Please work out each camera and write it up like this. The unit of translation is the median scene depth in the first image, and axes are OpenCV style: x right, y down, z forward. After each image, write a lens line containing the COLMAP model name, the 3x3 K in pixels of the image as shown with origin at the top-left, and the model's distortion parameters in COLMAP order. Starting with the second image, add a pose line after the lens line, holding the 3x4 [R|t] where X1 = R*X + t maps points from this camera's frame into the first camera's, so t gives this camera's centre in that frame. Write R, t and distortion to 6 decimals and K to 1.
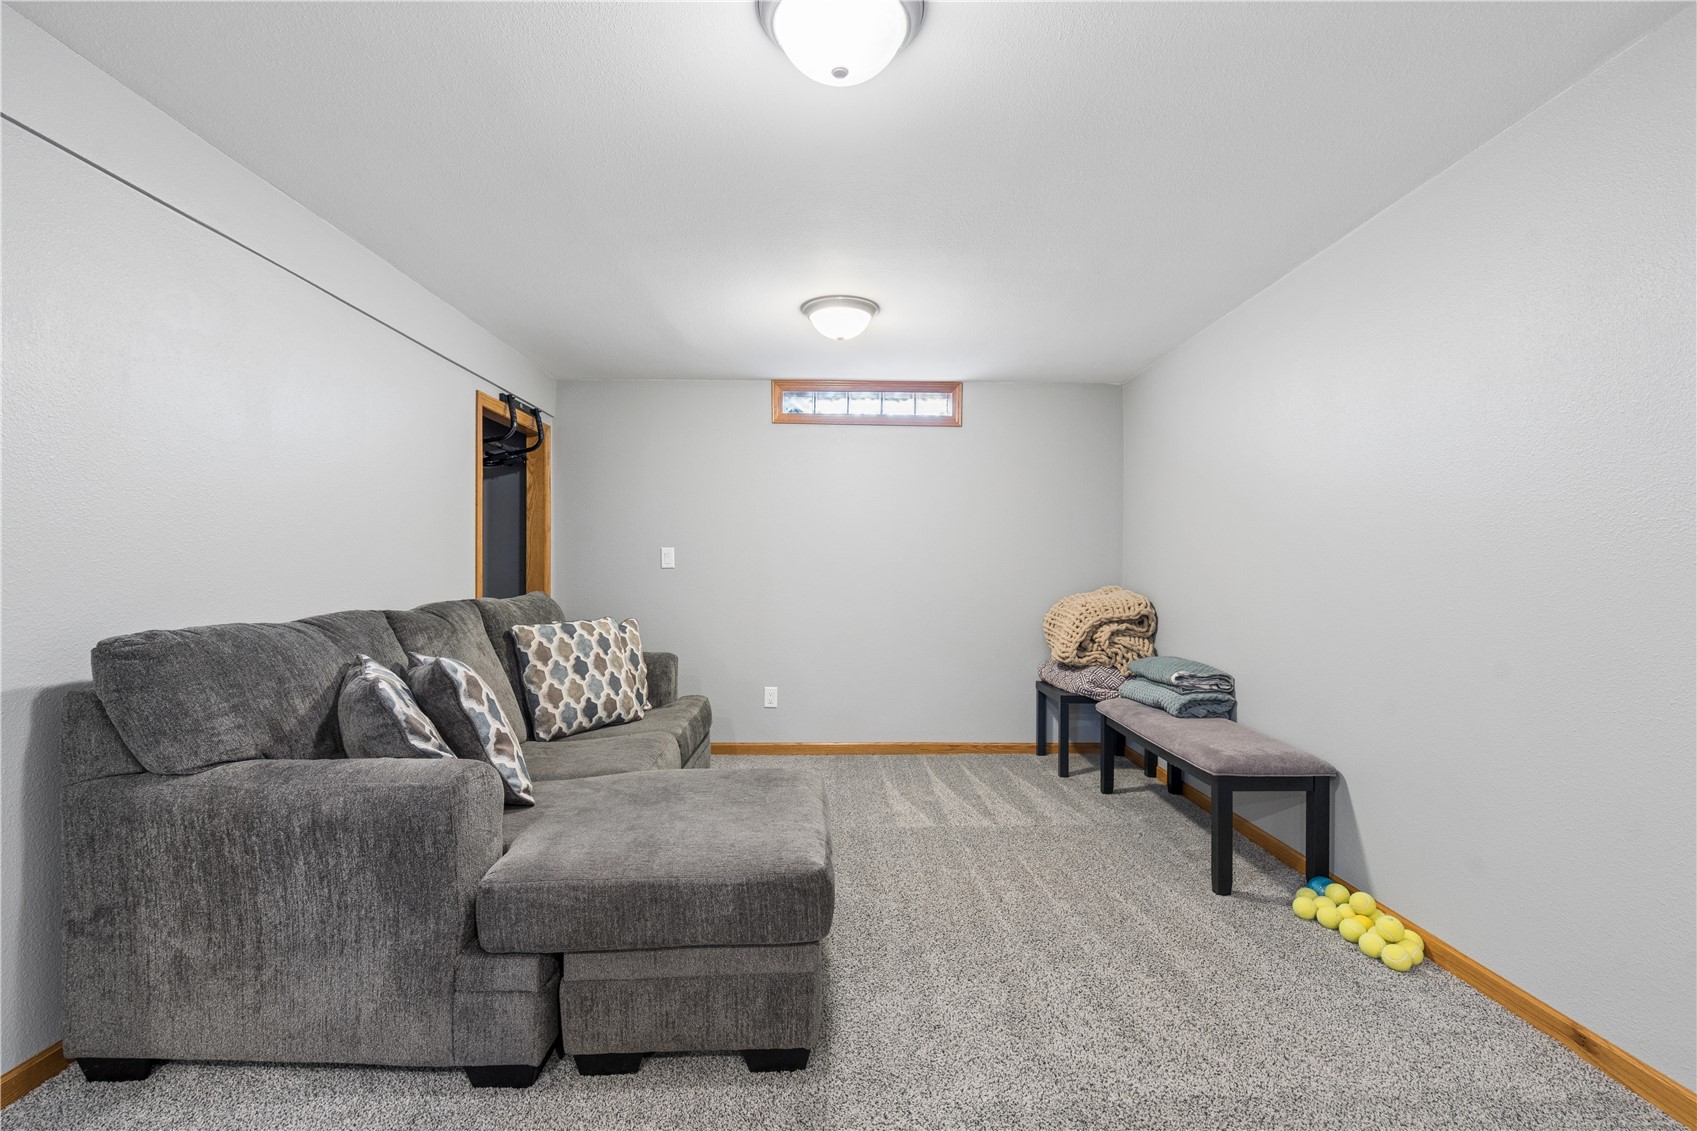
lens RADIAL K [[775.5, 0, 848.5], [0, 775.5, 565.5], [0, 0, 1]] dist [-0.075120, 0.000110]
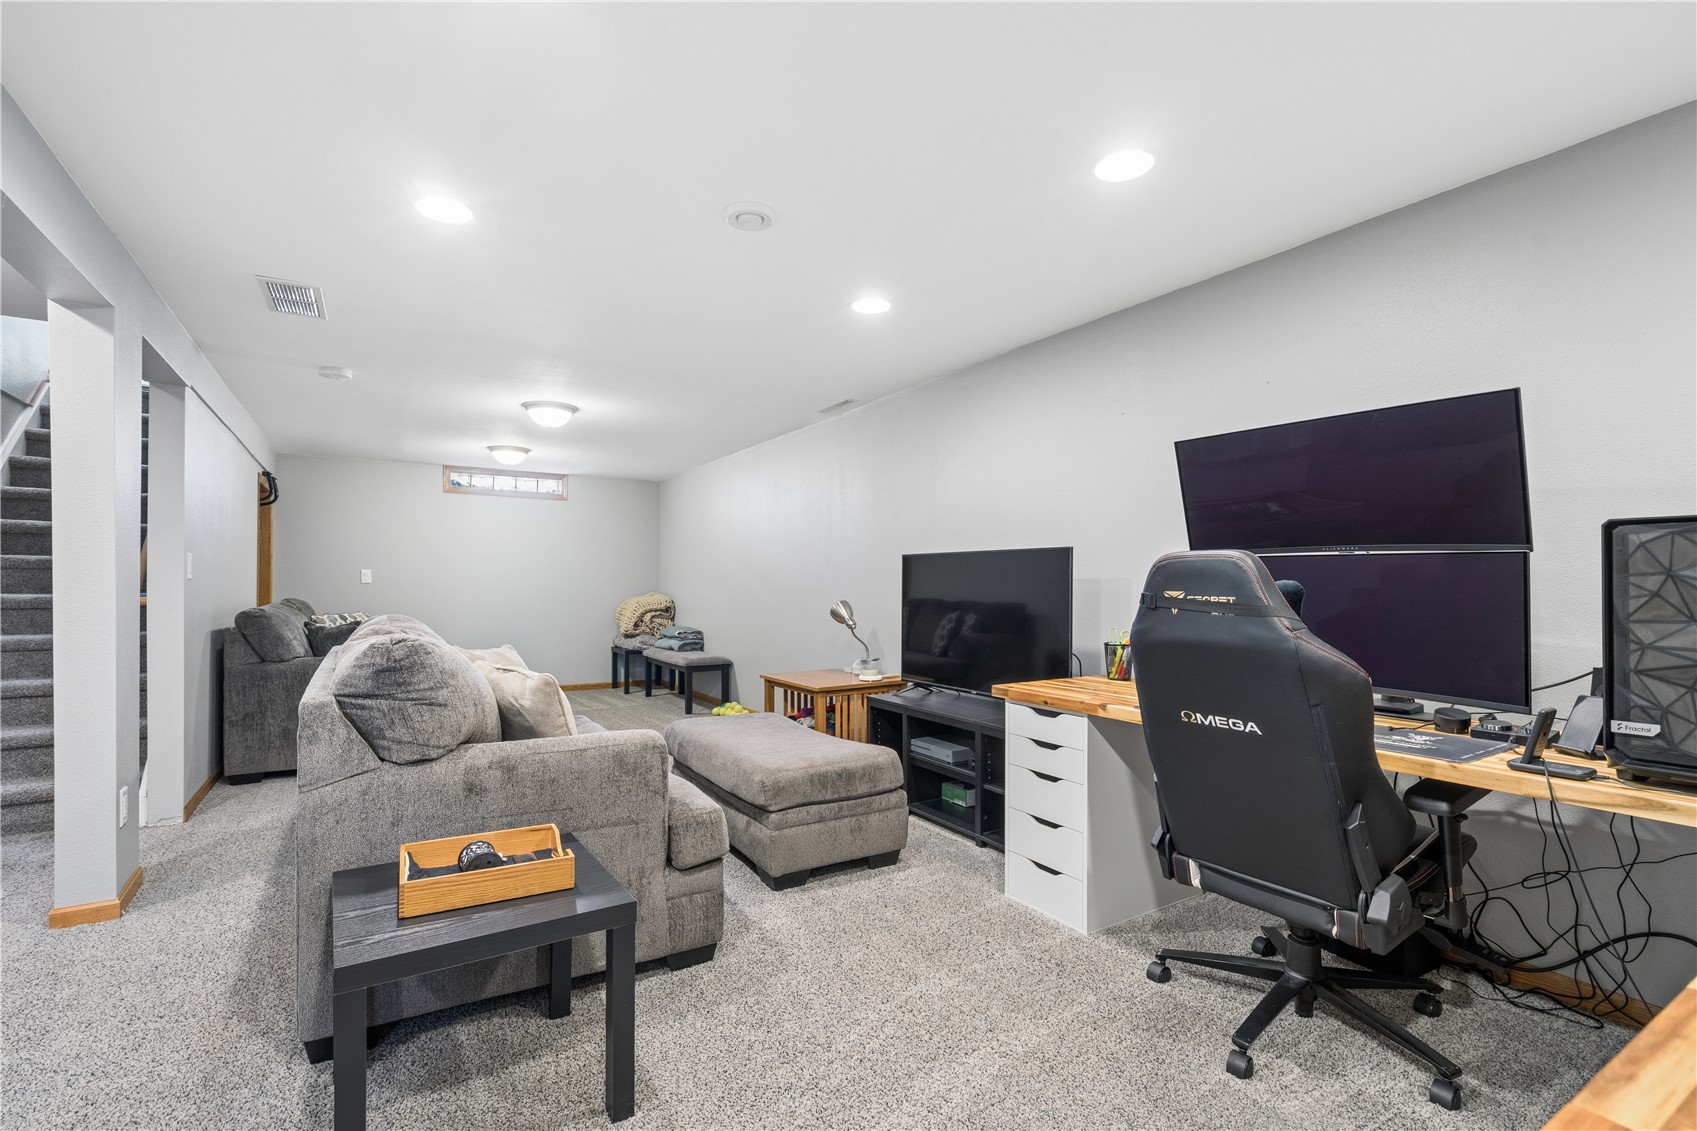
lens RADIAL K [[773.6, 0, 848.3], [0, 773.6, 577.6], [0, 0, 1]] dist [0.001456, 0.000369]
pose [[0.862277, 0.002734, 0.506429, -0.212987], [-0.000569, 0.999990, -0.004431, -0.001290], [-0.506436, 0.003532, 0.862270, -0.916751]]
